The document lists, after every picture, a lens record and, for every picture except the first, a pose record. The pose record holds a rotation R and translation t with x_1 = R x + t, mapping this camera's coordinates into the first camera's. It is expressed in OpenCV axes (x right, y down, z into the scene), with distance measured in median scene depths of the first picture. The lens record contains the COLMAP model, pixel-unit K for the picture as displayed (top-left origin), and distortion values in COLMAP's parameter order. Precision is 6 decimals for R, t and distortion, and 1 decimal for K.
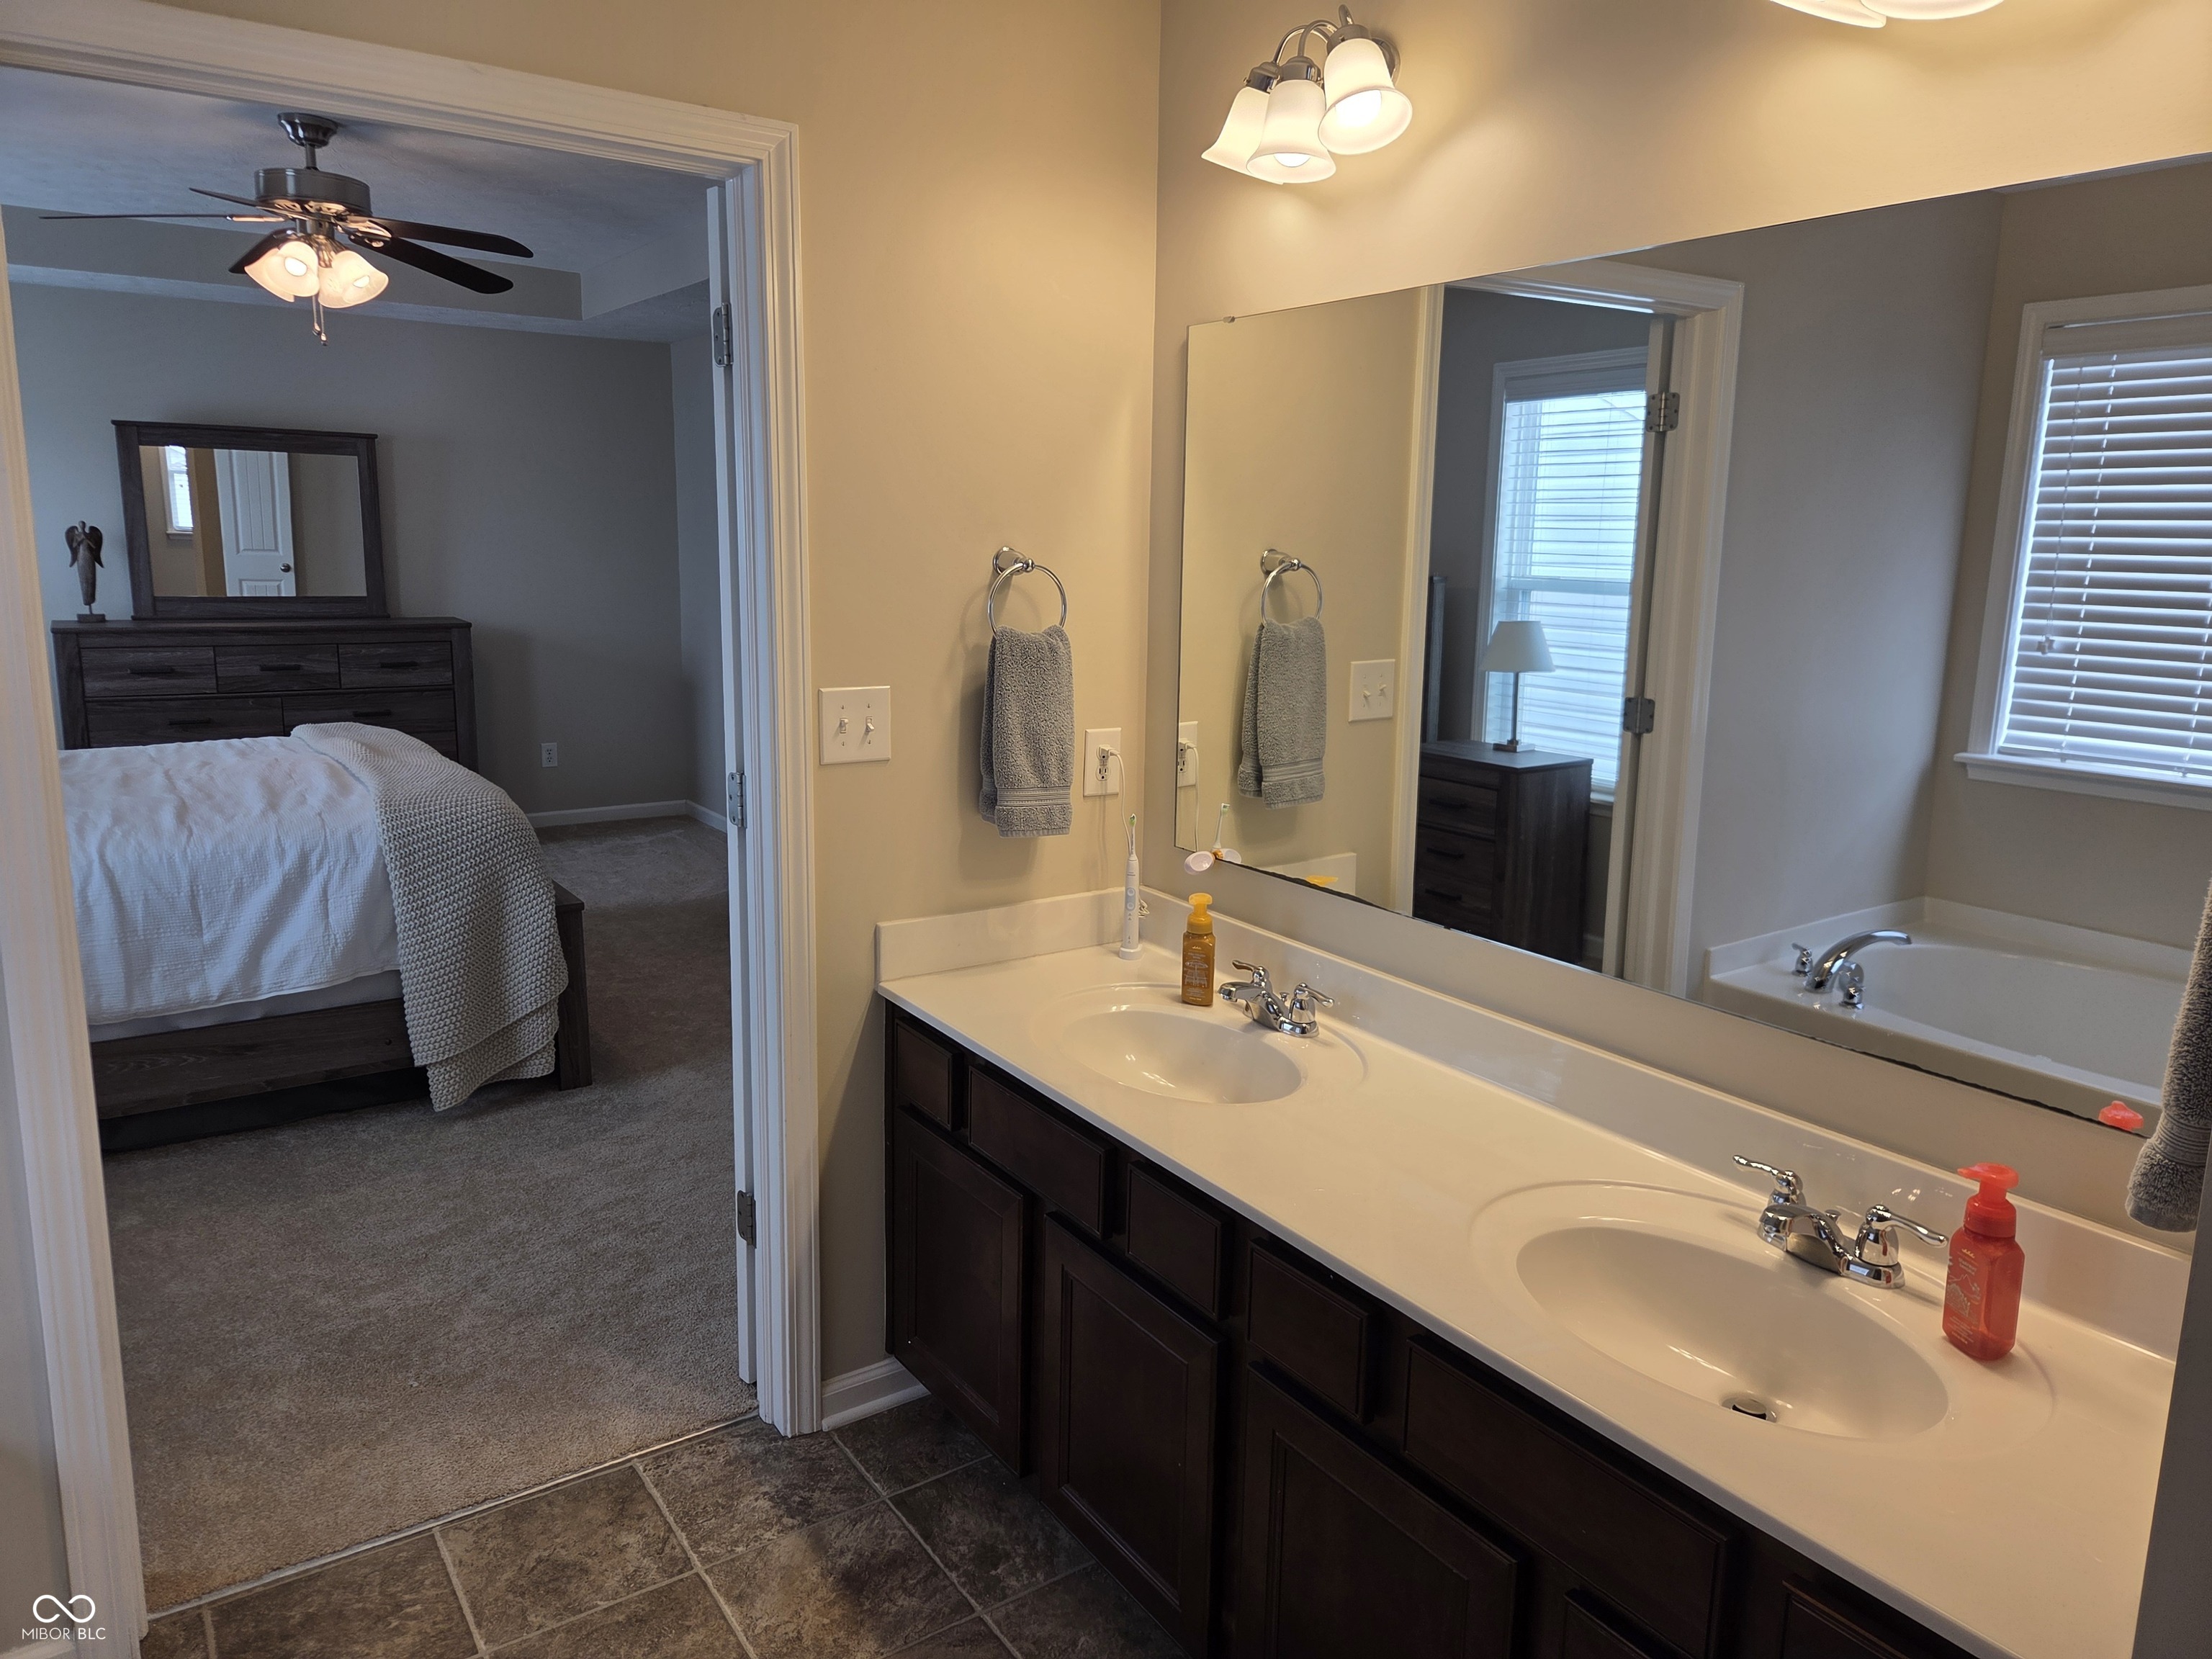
lens RADIAL K [[1490.7, 0, 1091.6], [0, 1490.7, 802.7], [0, 0, 1]] dist [0.073557, -0.057381]
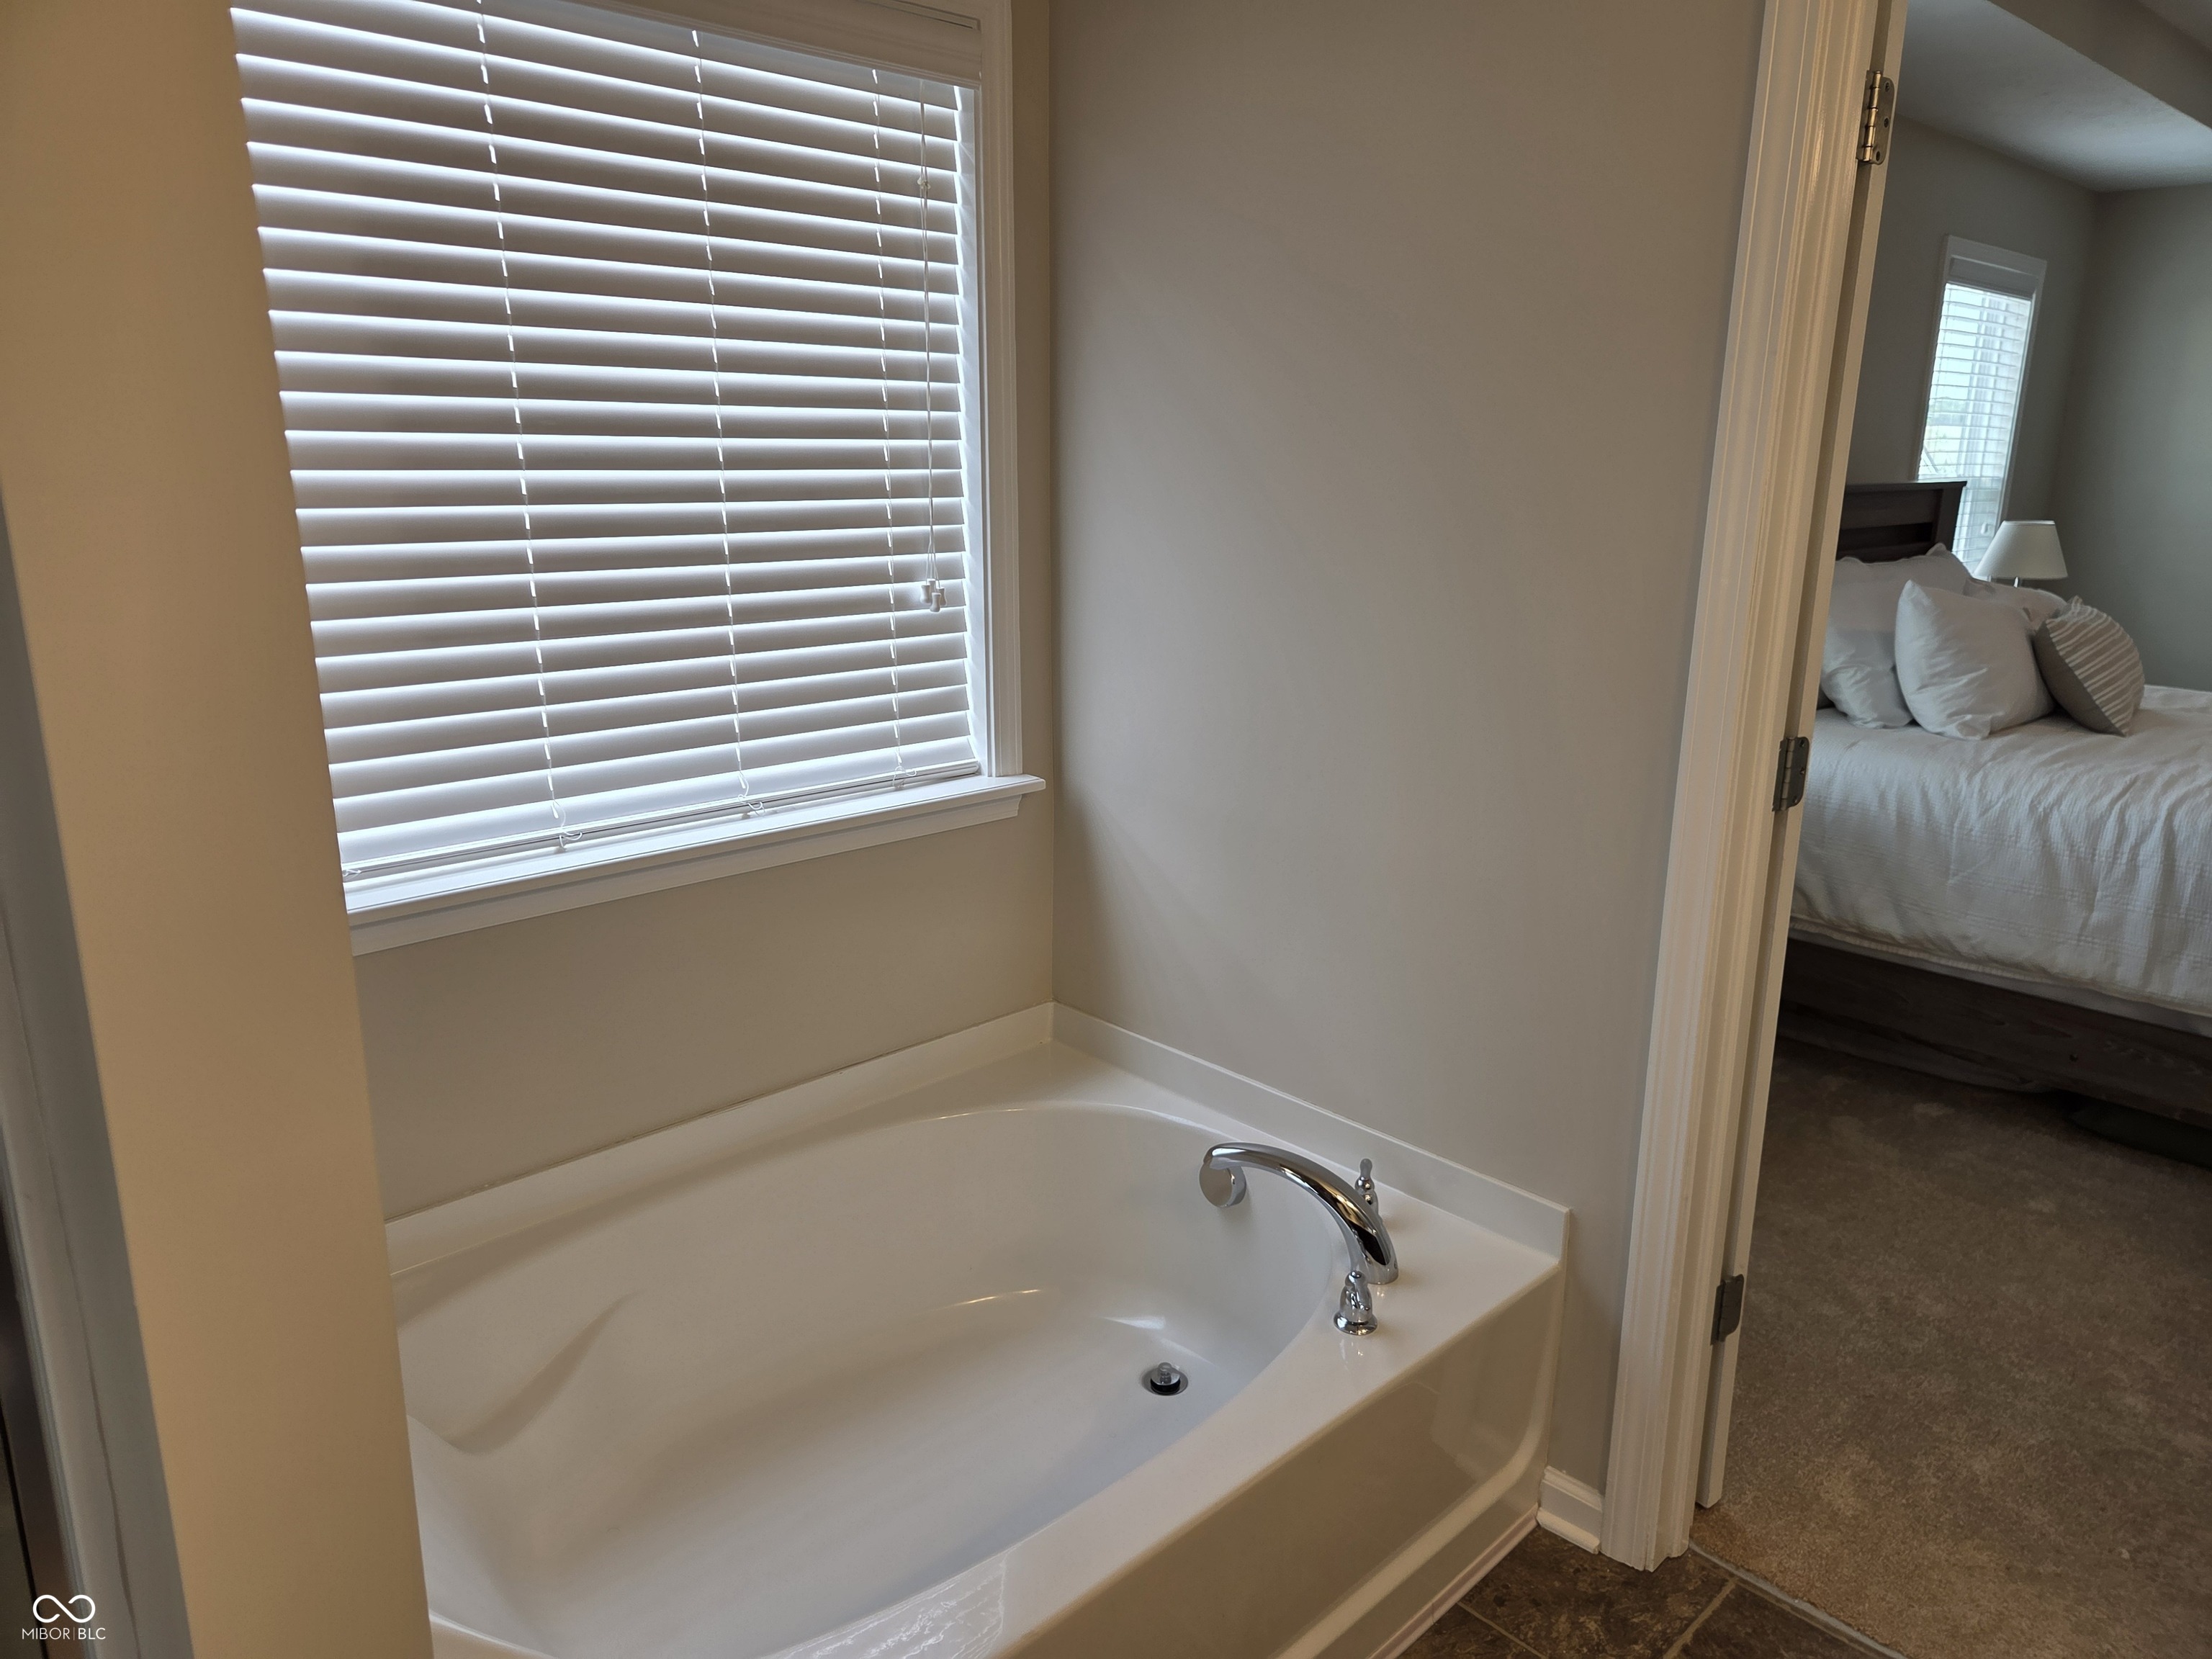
lens RADIAL K [[1490.7, 0, 1091.6], [0, 1490.7, 802.7], [0, 0, 1]] dist [0.073557, -0.057381]
pose [[0.164938, 0.209245, -0.963853, 0.120763], [-0.179983, 0.967214, 0.179176, -0.022317], [0.969743, 0.143925, 0.197191, 0.290313]]
